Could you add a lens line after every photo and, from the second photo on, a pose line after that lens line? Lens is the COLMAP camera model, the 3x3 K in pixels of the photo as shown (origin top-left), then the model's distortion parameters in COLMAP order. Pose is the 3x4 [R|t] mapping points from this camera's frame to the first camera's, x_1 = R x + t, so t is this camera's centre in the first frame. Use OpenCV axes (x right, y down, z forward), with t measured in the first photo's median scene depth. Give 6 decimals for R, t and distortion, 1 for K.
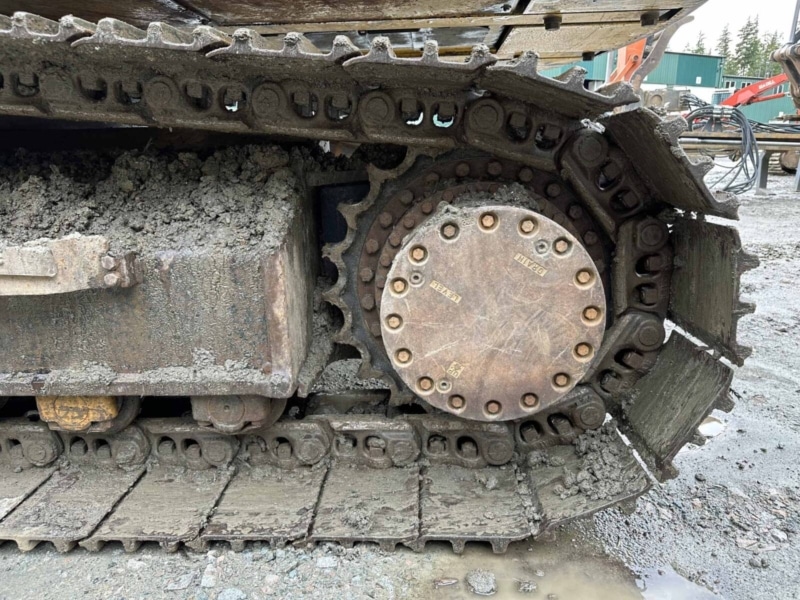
lens RADIAL K [[563.2, 0, 399.2], [0, 563.2, 295.7], [0, 0, 1]] dist [0.106293, -0.145874]
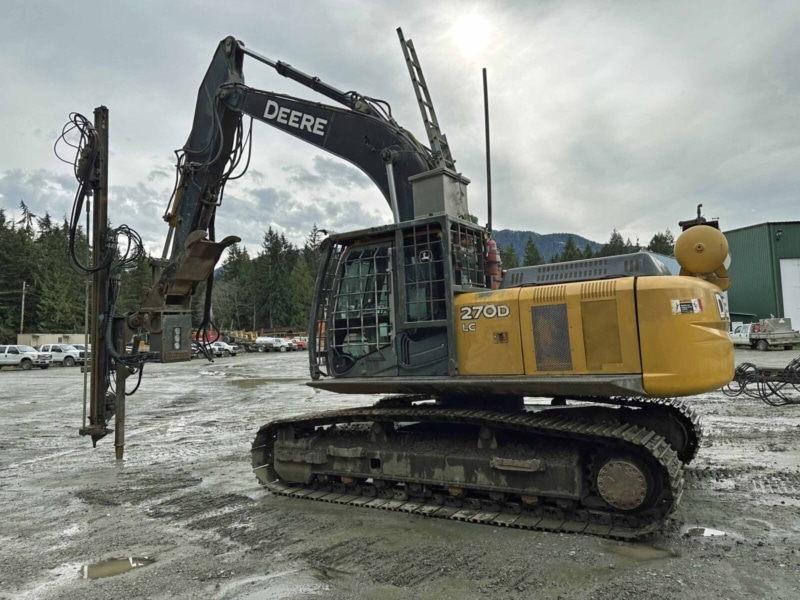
lens RADIAL K [[563.2, 0, 399.2], [0, 563.2, 295.7], [0, 0, 1]] dist [0.106293, -0.145874]
pose [[0.880606, -0.059050, -0.470156, 0.803332], [-0.090639, 0.952893, -0.289447, 0.077485], [0.465100, 0.297503, 0.833771, -4.019377]]
